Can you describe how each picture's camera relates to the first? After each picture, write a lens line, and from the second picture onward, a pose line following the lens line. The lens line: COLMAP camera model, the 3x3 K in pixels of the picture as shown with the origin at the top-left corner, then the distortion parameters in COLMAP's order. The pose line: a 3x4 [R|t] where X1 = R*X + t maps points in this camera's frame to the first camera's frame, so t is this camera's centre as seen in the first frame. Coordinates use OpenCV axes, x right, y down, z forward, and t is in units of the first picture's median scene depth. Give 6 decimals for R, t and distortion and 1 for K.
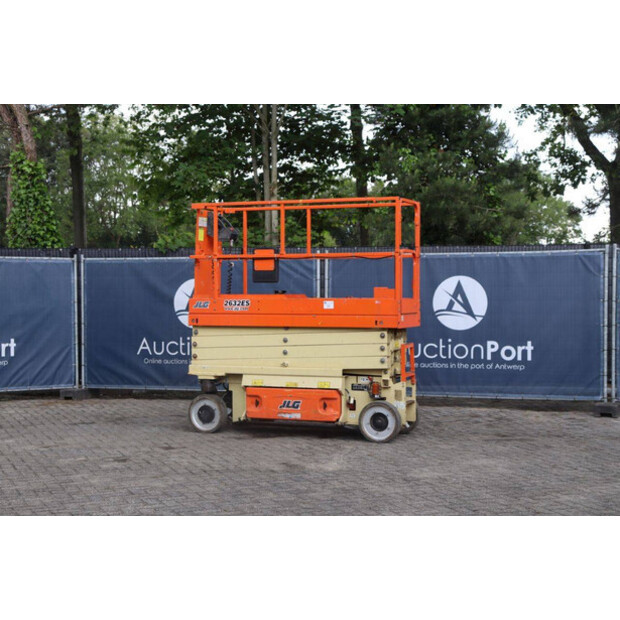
lens RADIAL K [[1174.0, 0, 310.0], [0, 1174.0, 310.0], [0, 0, 1]] dist [0.077415, 0.039069]
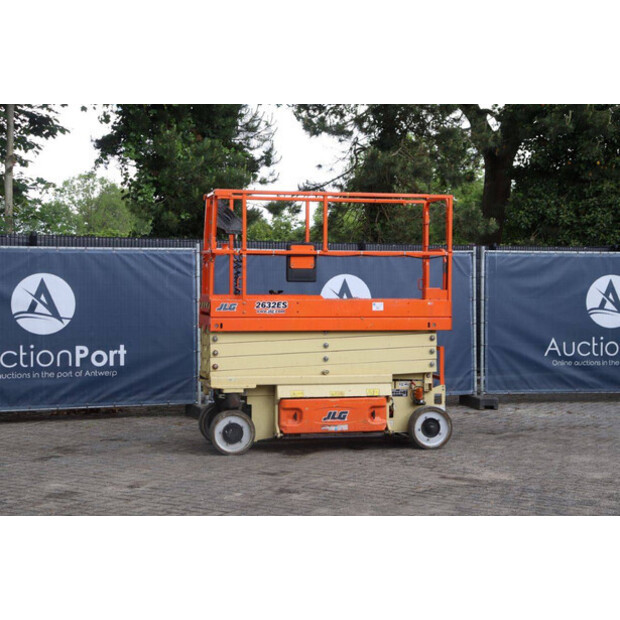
lens RADIAL K [[1264.4, 0, 310.0], [0, 1264.4, 310.0], [0, 0, 1]] dist [0.292542, 0.217924]
pose [[0.775332, -0.005631, 0.631529, -0.631236], [0.005987, 0.999981, 0.001566, -0.003270], [-0.631525, 0.002567, 0.775351, 0.238284]]
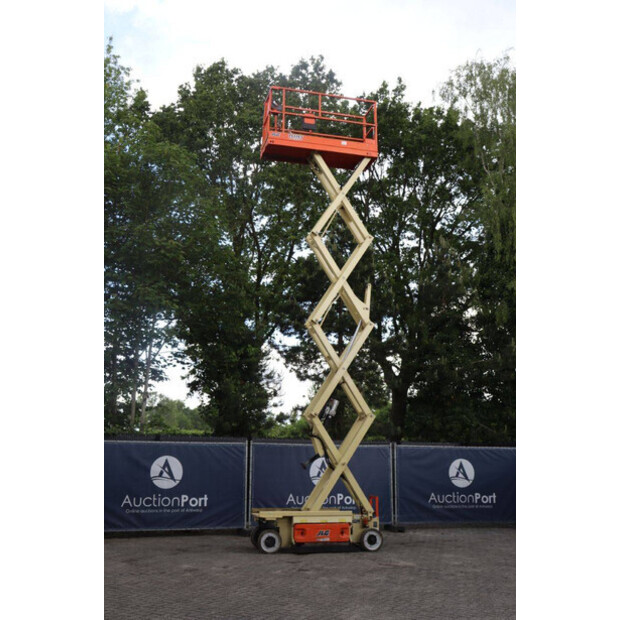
lens RADIAL K [[684.6, 0, 309.3], [0, 684.6, 275.1], [0, 0, 1]] dist [-0.068491, 0.128557]
pose [[0.765111, 0.183292, 0.617259, -0.708874], [-0.001453, 0.959117, -0.283005, -0.002184], [-0.643897, 0.215633, 0.734098, 0.171796]]
